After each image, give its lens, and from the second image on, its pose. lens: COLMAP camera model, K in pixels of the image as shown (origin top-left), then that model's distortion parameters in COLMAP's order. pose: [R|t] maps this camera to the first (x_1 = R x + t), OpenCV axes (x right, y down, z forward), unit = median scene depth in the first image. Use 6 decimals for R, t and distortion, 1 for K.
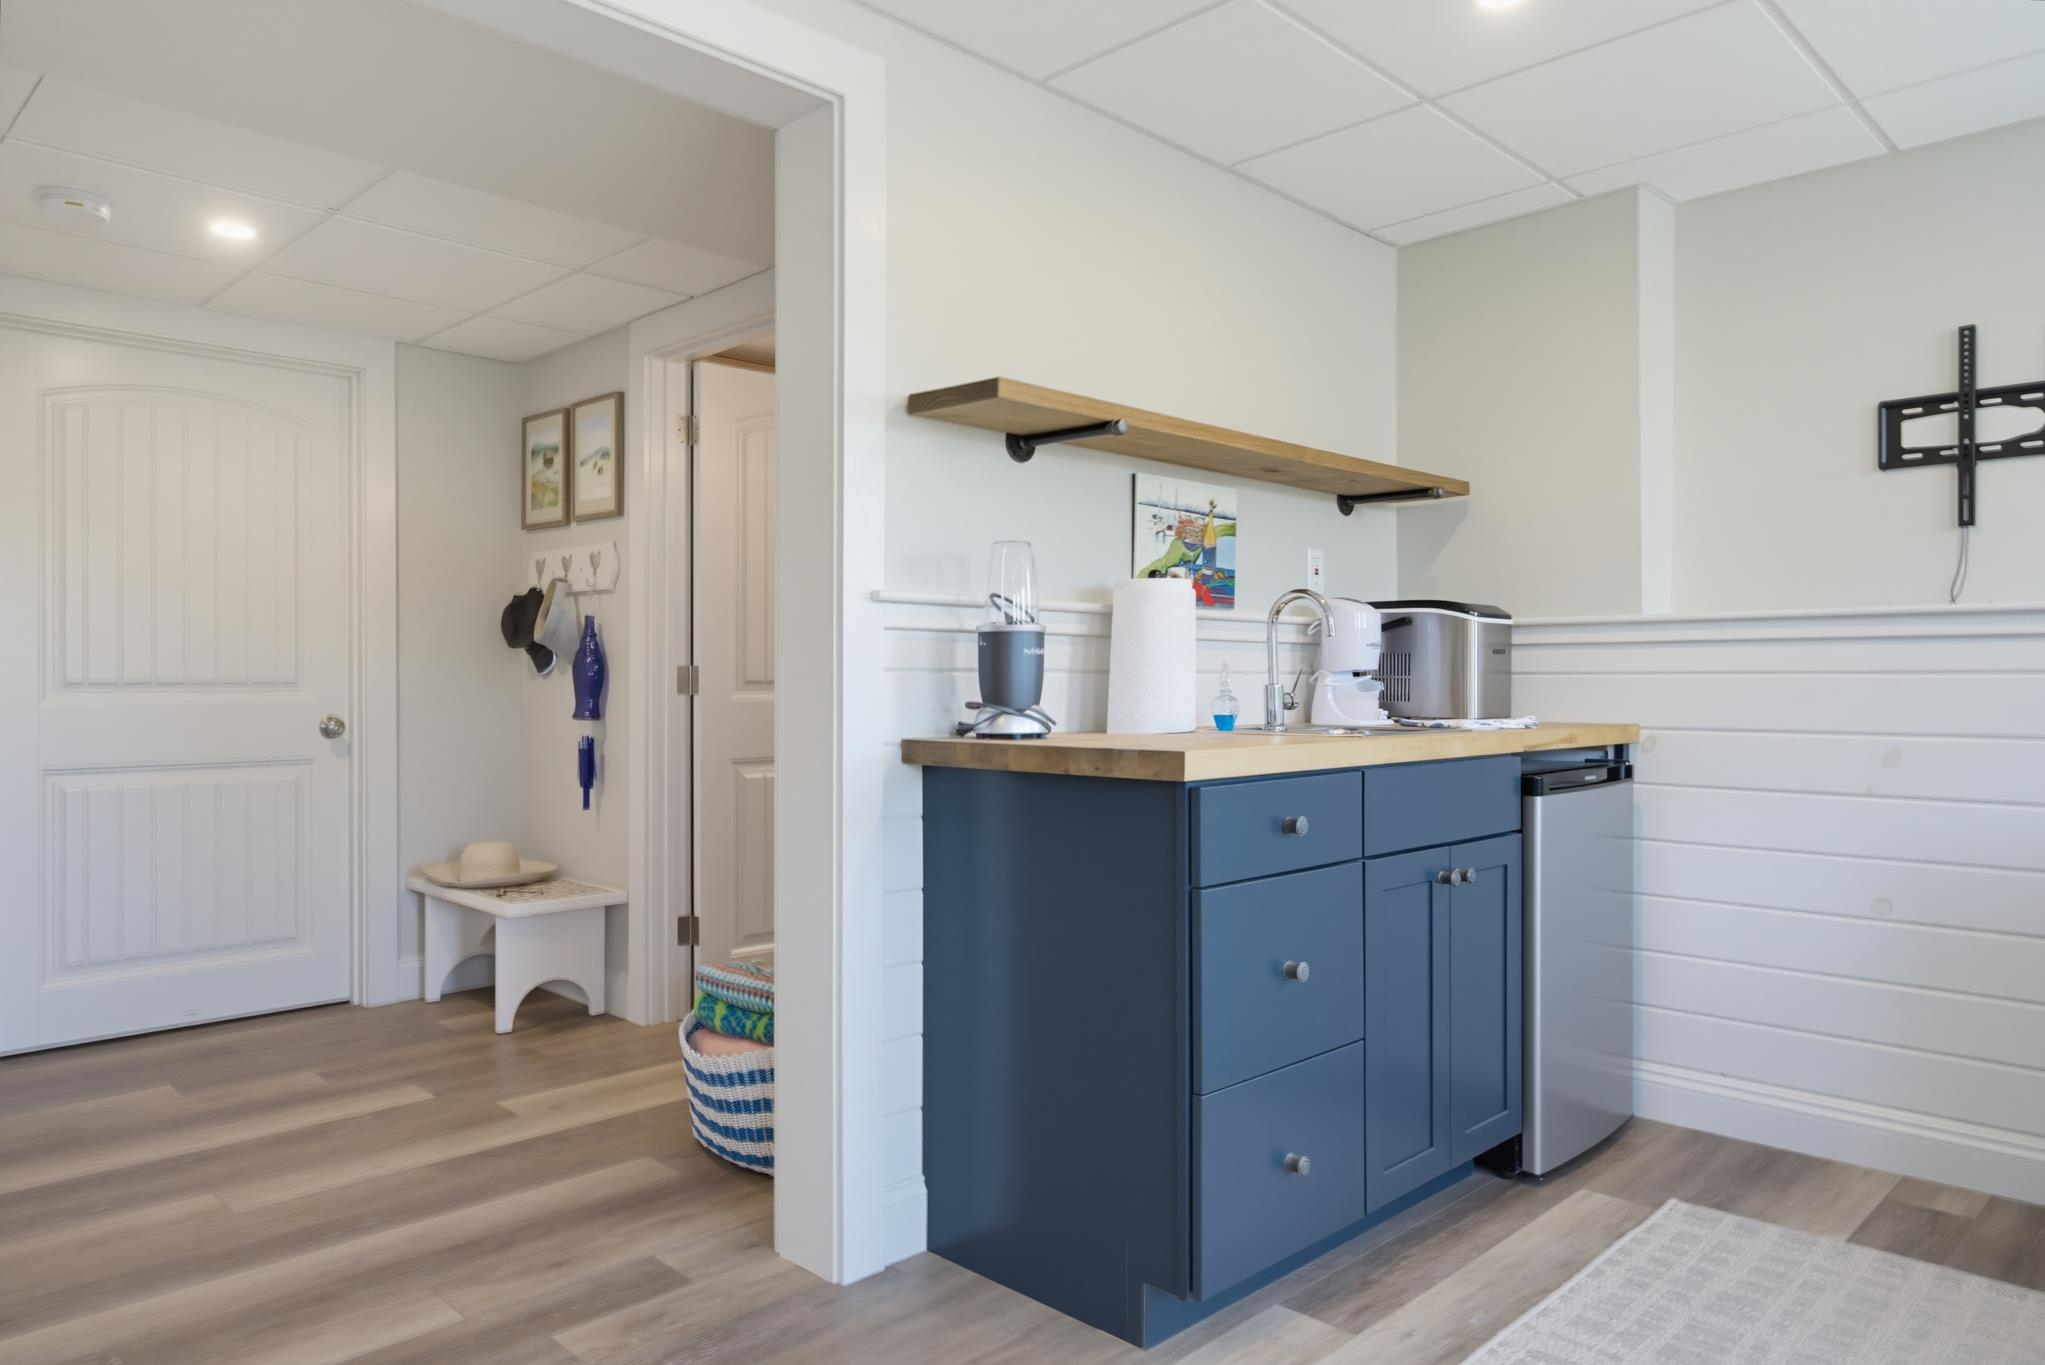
lens RADIAL K [[1298.9, 0, 989.9], [0, 1298.9, 687.1], [0, 0, 1]] dist [0.003755, 0.000839]
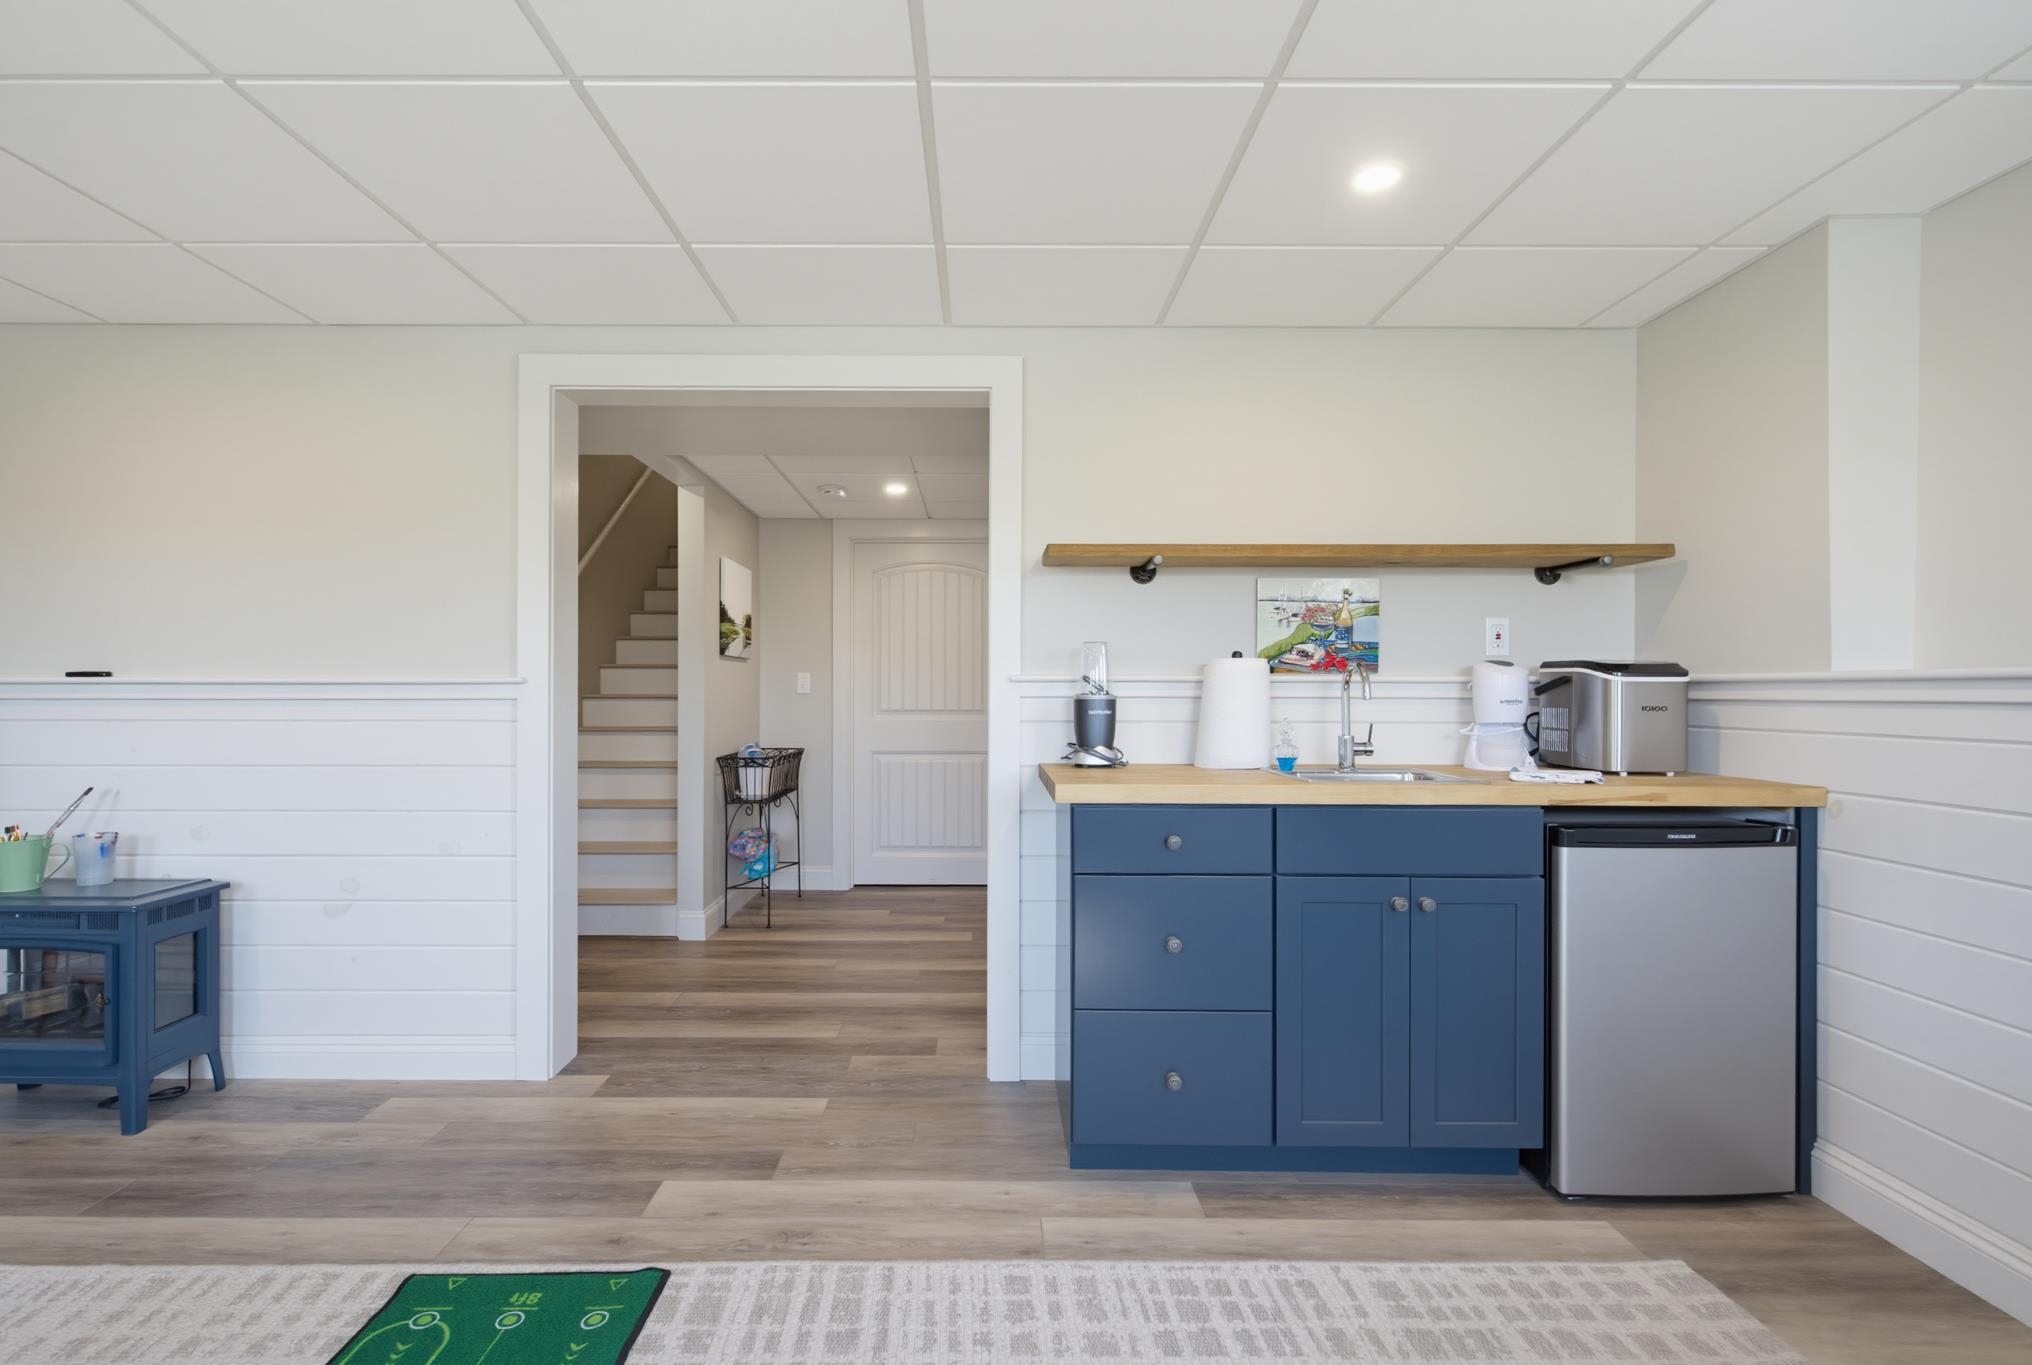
lens RADIAL K [[926.2, 0, 1032.8], [0, 926.2, 702.5], [0, 0, 1]] dist [0.000765, -0.001133]
pose [[0.721902, 0.010696, -0.691913, 0.534619], [-0.007434, 0.999943, 0.007701, -0.033615], [0.691955, -0.000416, 0.721940, 0.109592]]
